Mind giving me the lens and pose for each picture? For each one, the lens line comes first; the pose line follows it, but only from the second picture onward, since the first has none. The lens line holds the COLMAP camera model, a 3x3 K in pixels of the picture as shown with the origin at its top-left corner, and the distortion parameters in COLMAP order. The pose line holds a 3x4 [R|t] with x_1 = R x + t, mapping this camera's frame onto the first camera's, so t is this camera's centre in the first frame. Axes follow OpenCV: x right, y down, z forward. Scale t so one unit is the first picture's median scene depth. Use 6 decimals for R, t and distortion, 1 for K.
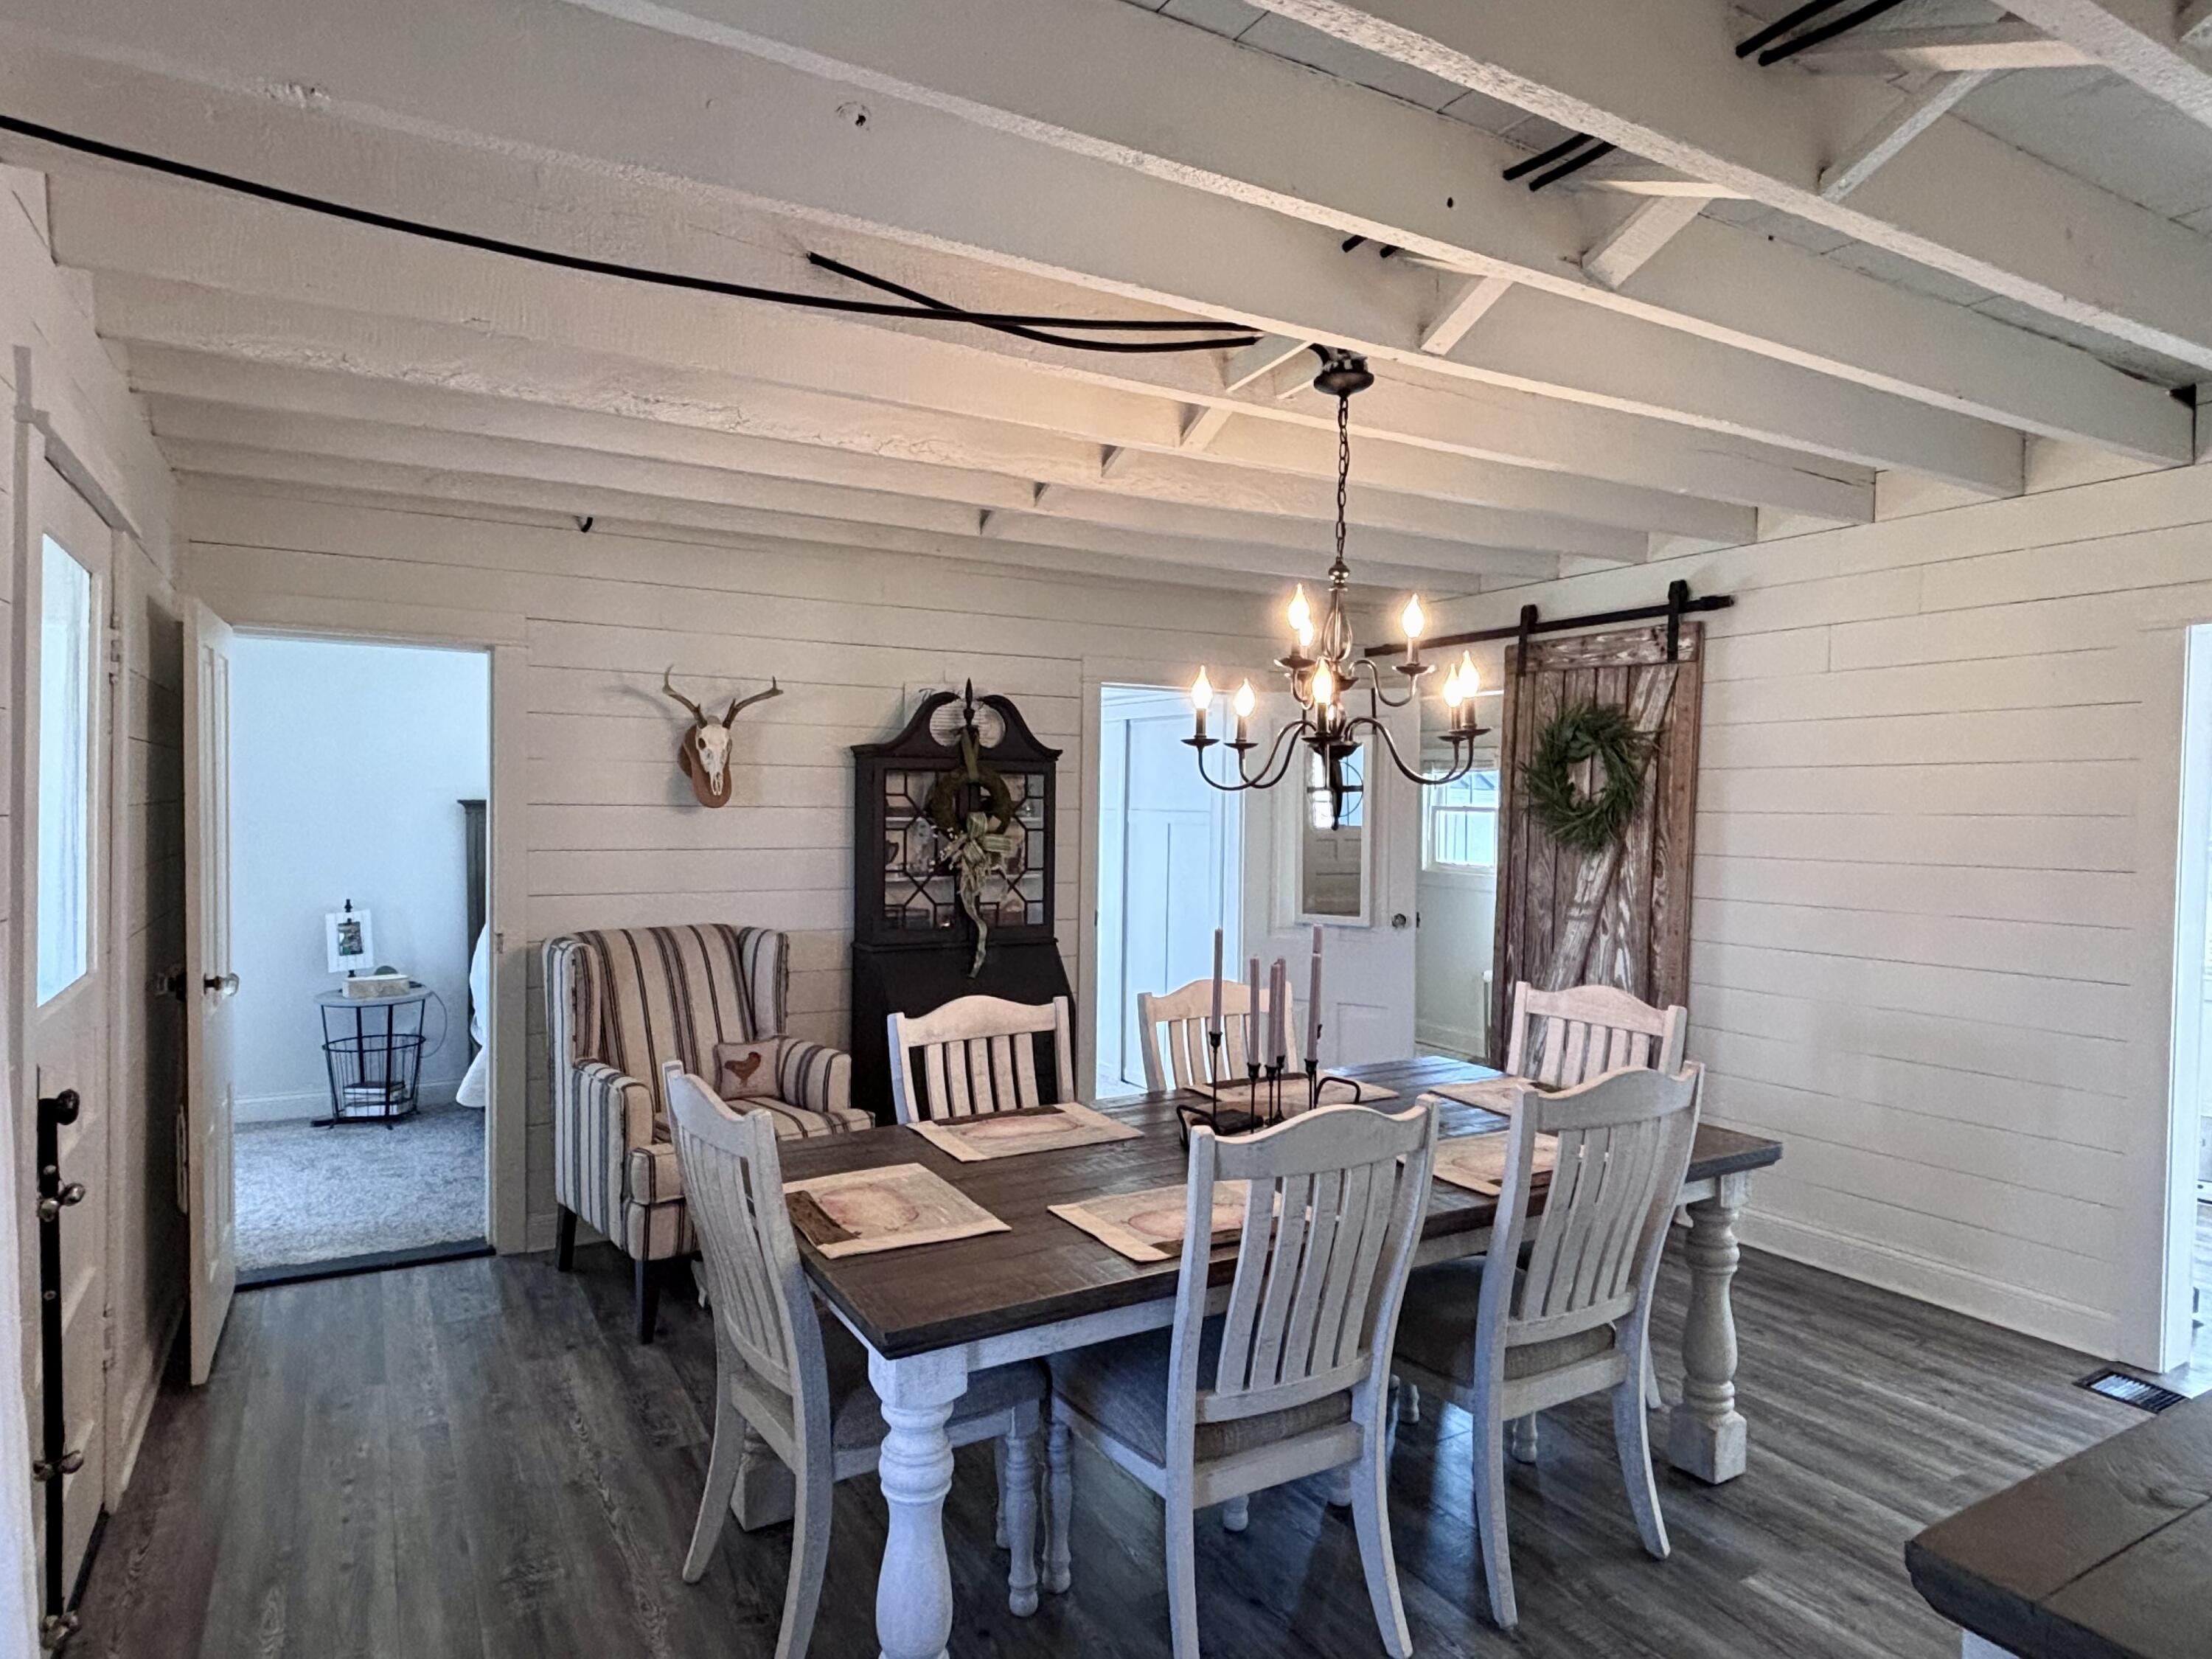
lens RADIAL K [[1313.9, 0, 1111.0], [0, 1313.9, 855.9], [0, 0, 1]] dist [0.022859, -0.000232]
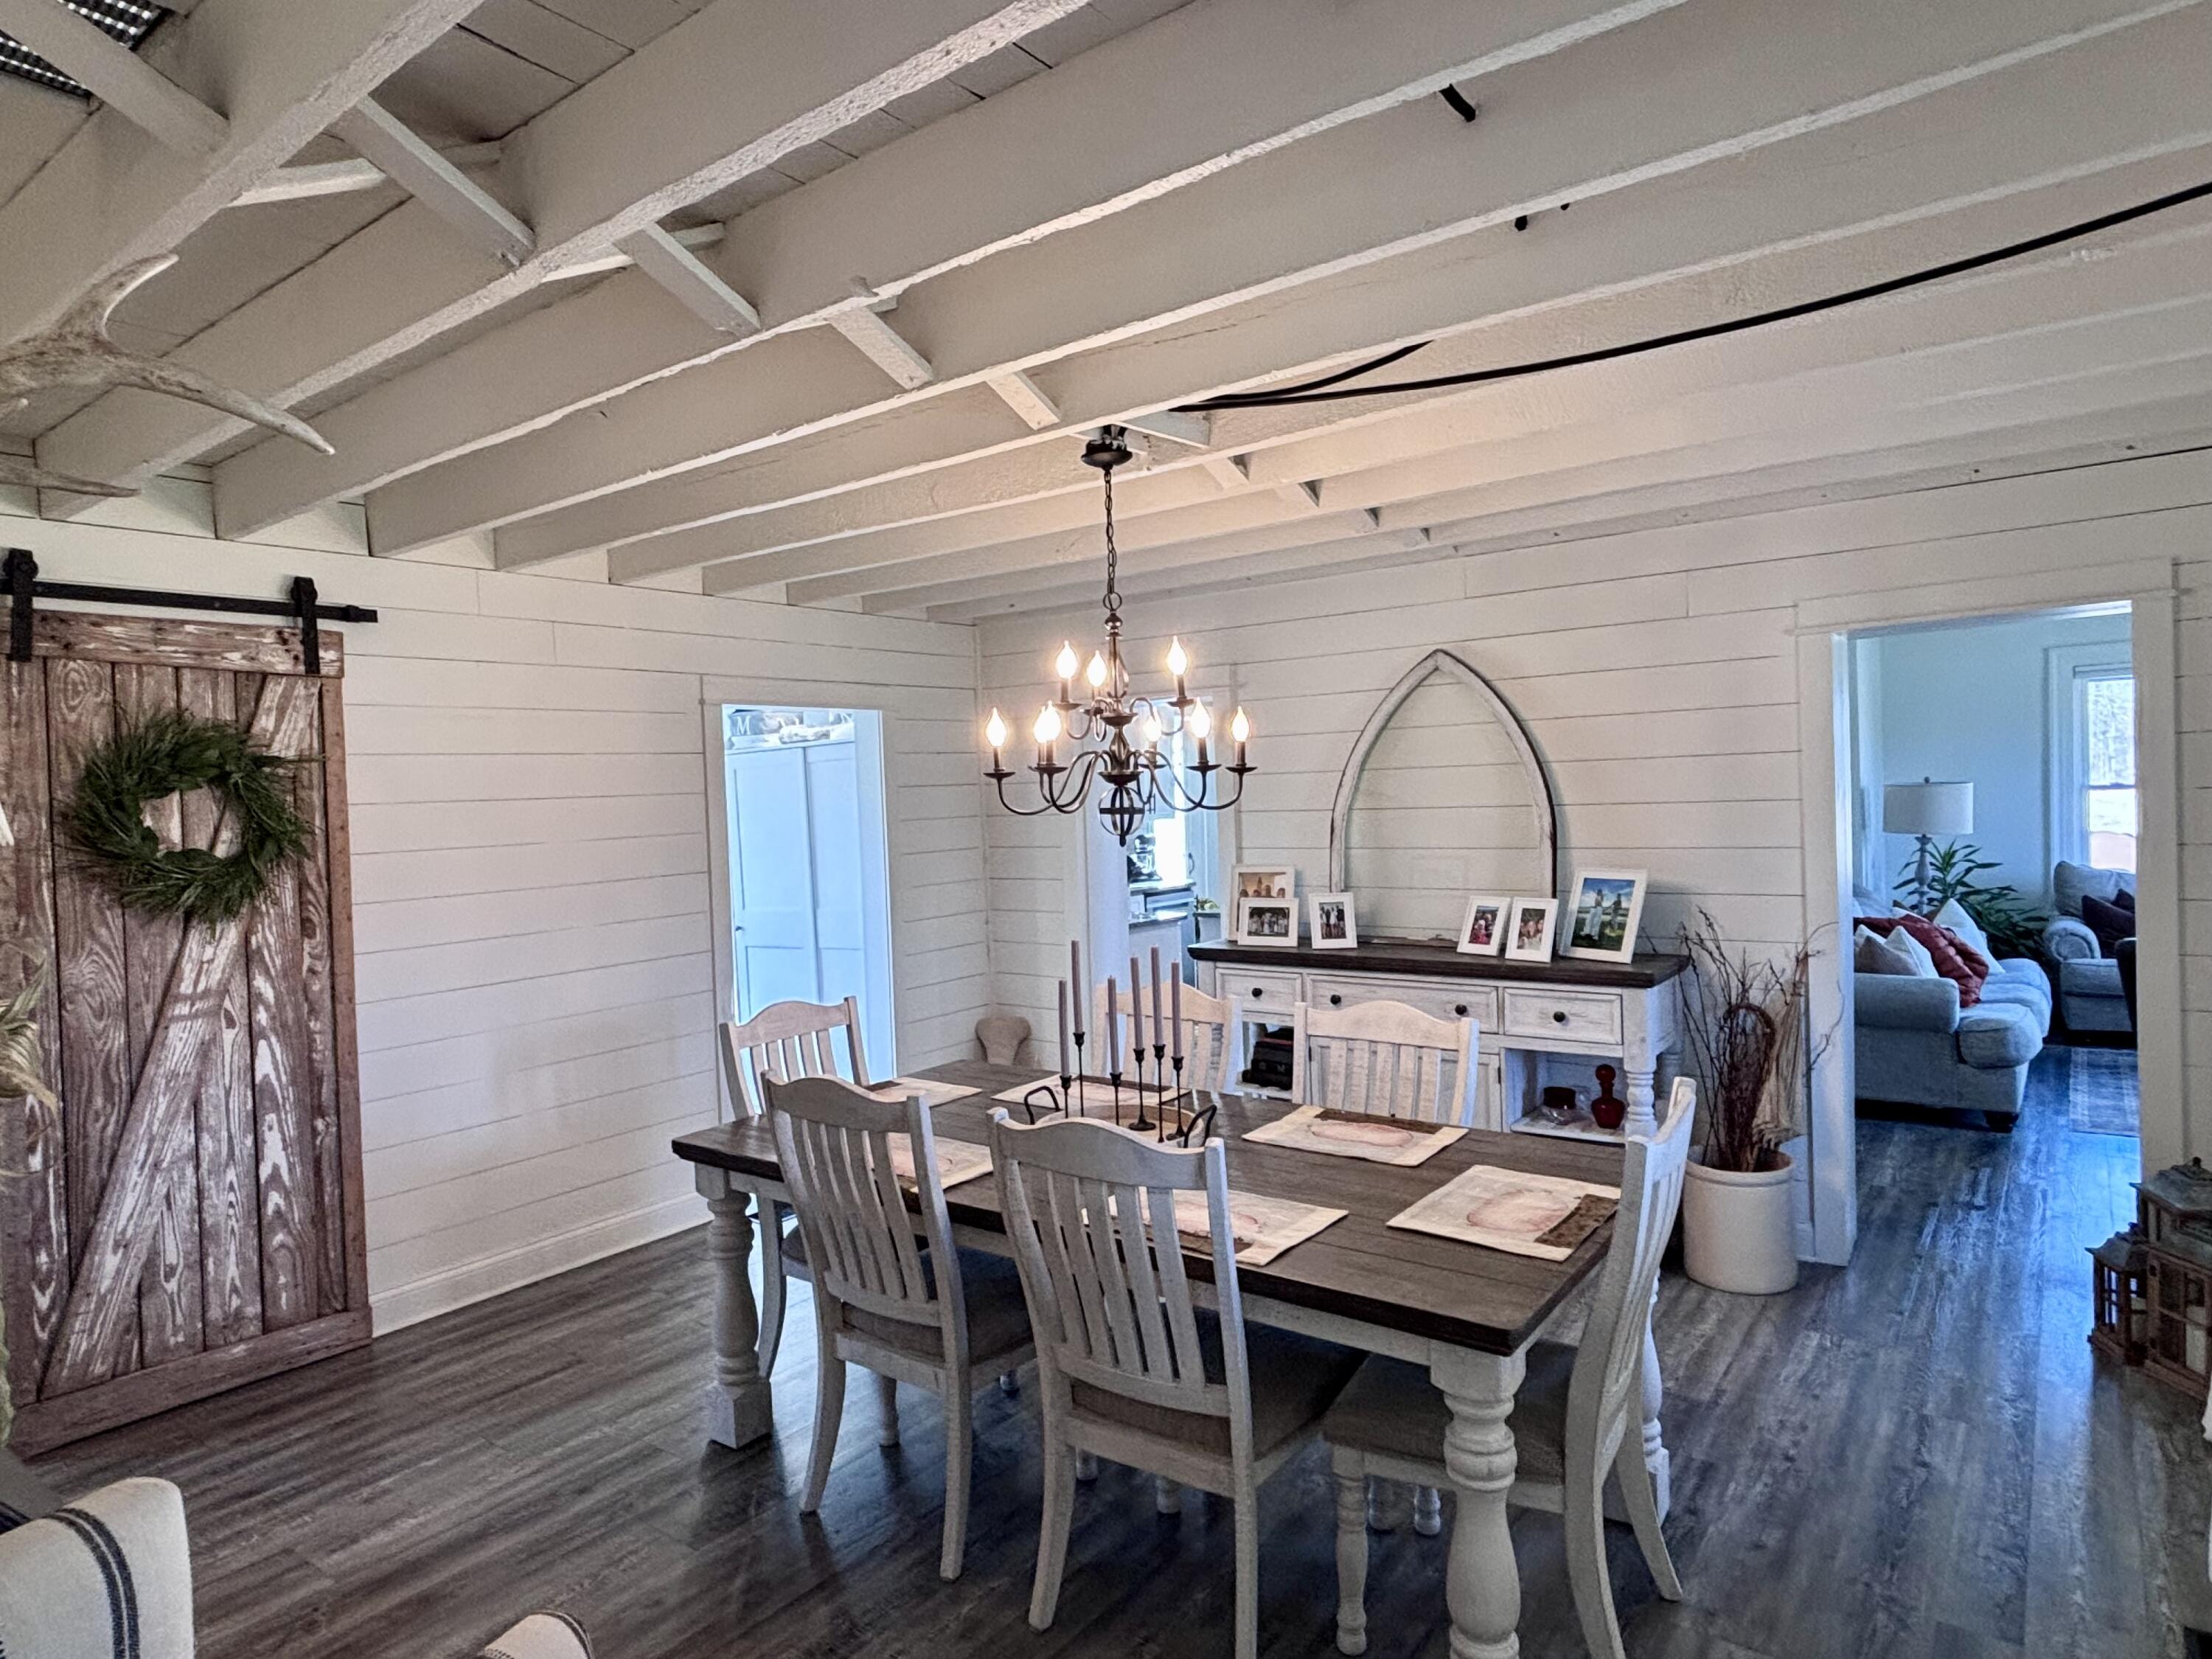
lens RADIAL K [[1285.9, 0, 1106.0], [0, 1285.9, 829.5], [0, 0, 1]] dist [-0.001360, -0.001069]
pose [[-0.395794, -0.021225, 0.918094, -0.496978], [0.074329, 0.995712, 0.055063, -0.056989], [-0.915326, 0.090035, -0.392520, 0.847421]]
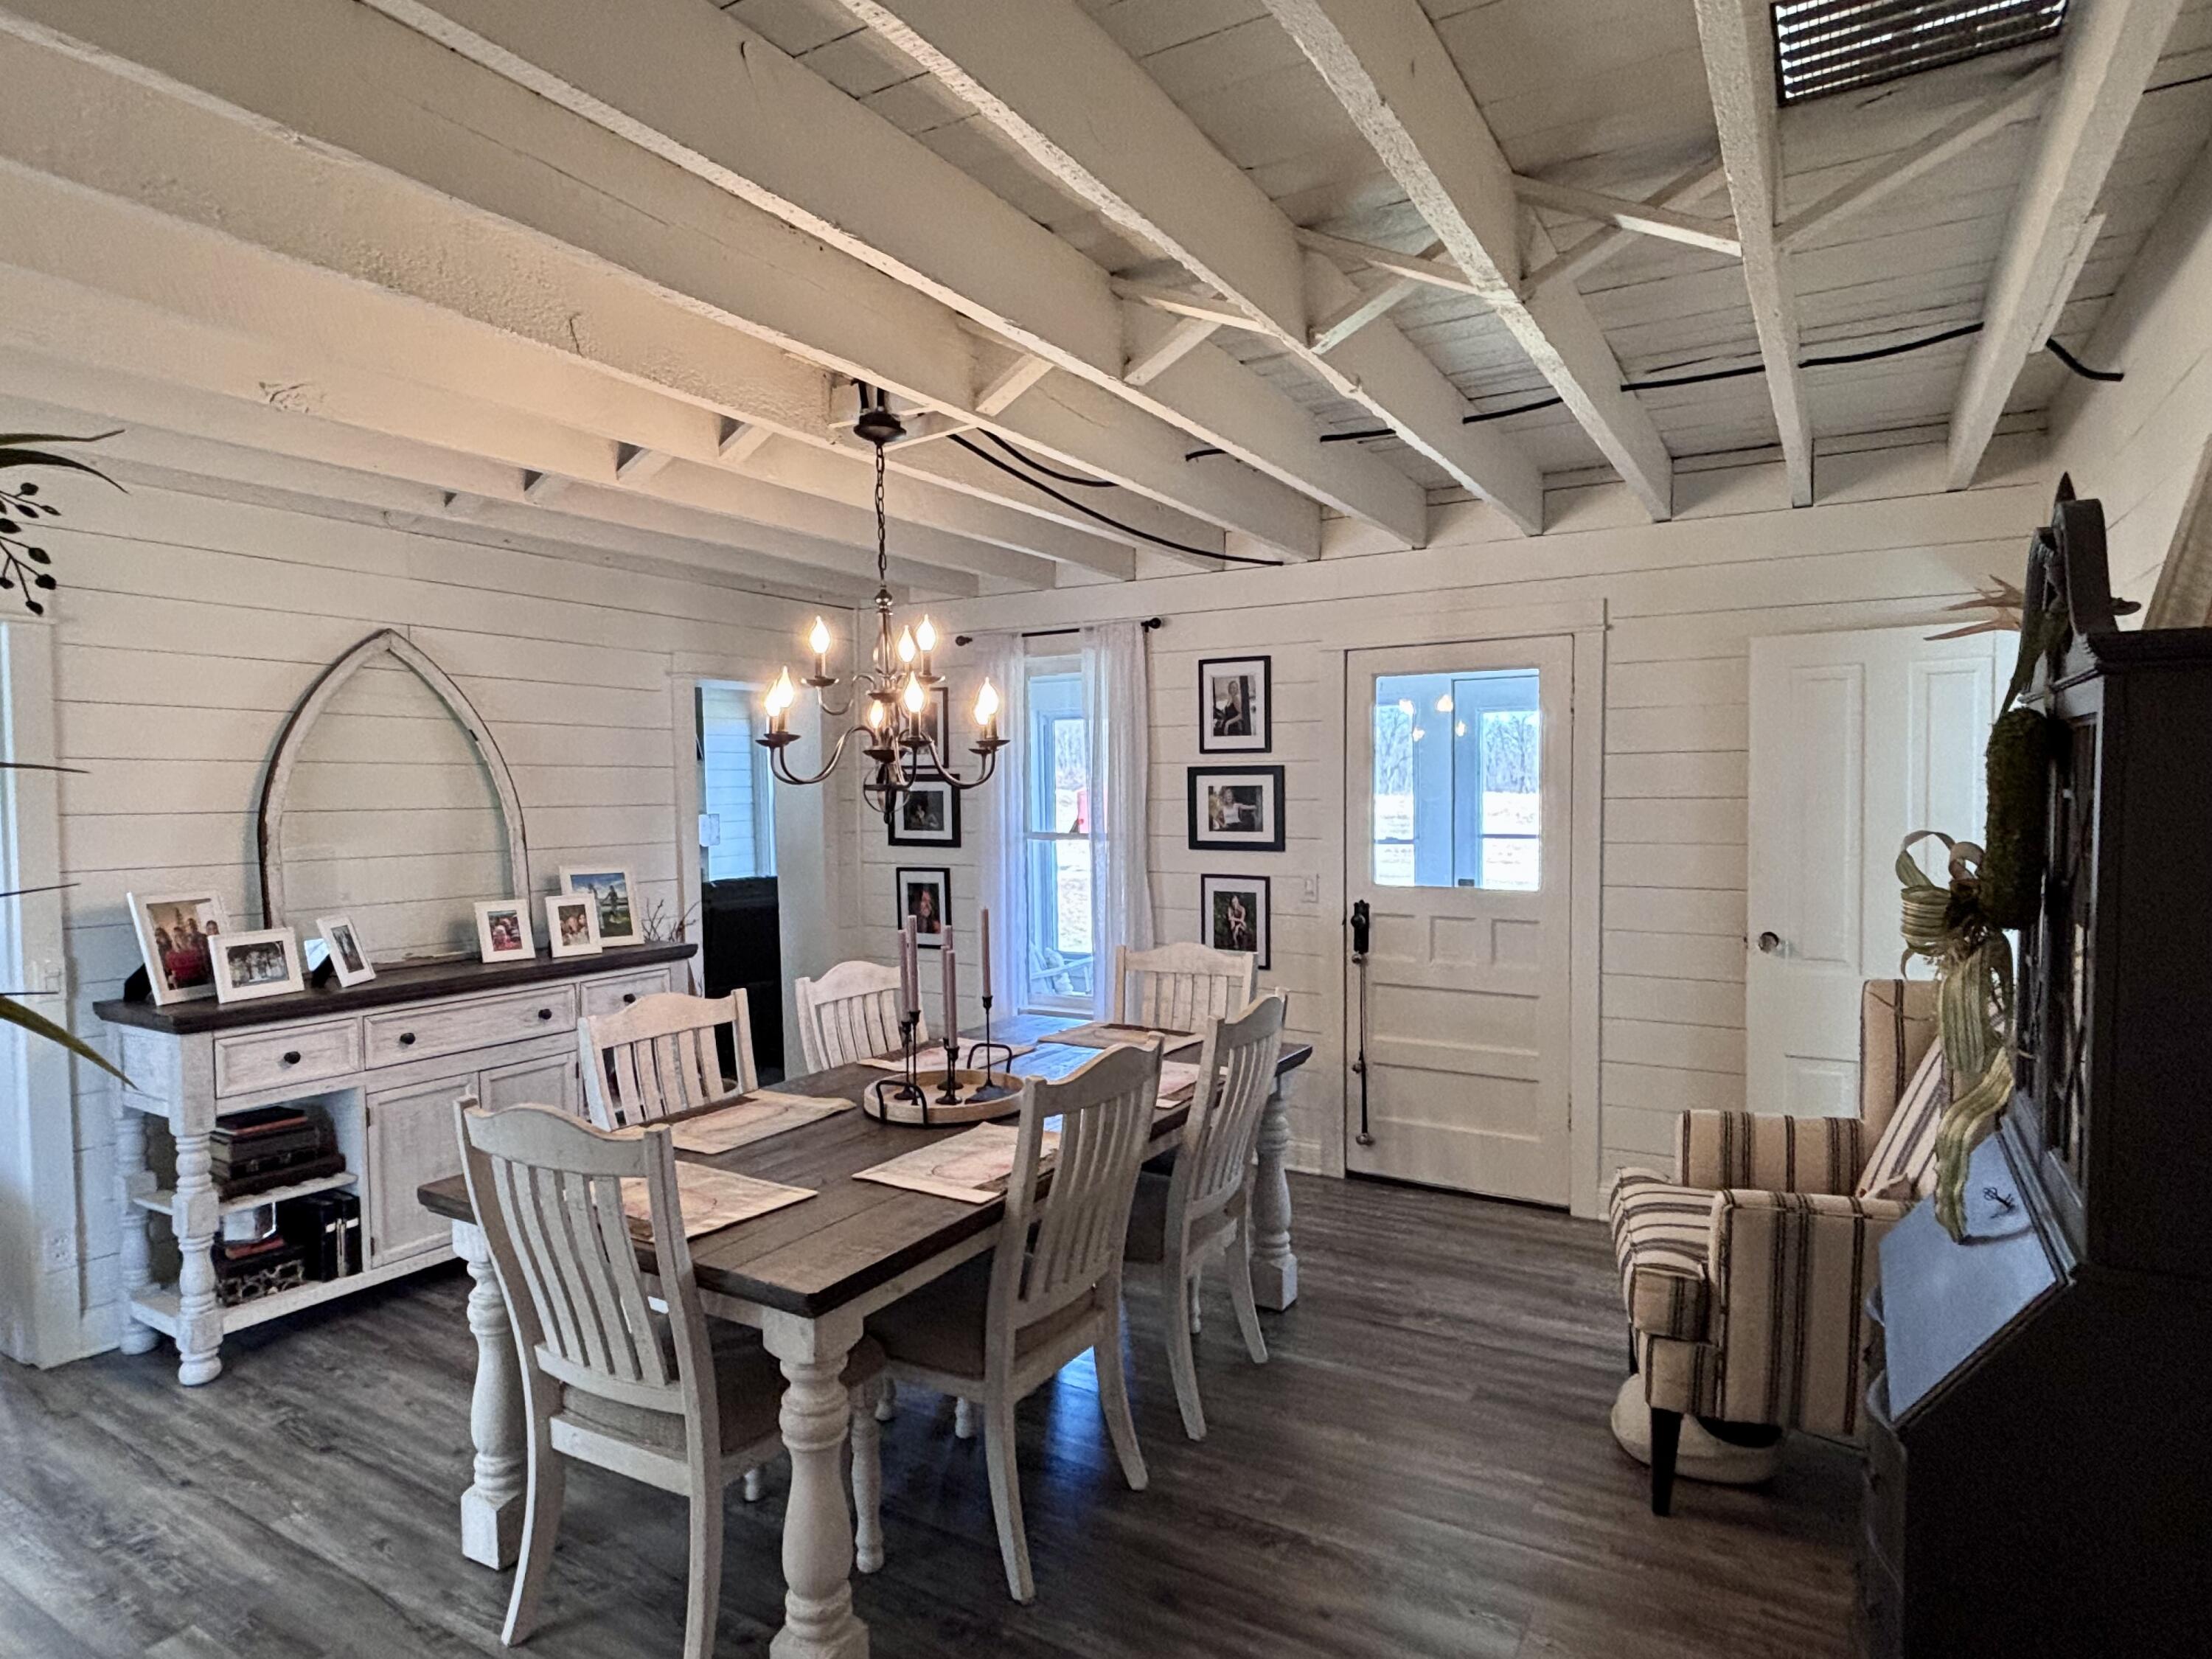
lens RADIAL K [[1213.9, 0, 1090.0], [0, 1213.9, 834.1], [0, 0, 1]] dist [0.037004, -0.047783]
pose [[-0.864044, 0.014916, -0.503196, 0.317908], [-0.023842, 0.997227, 0.070499, -0.052787], [0.502852, 0.072912, -0.861292, 1.167093]]
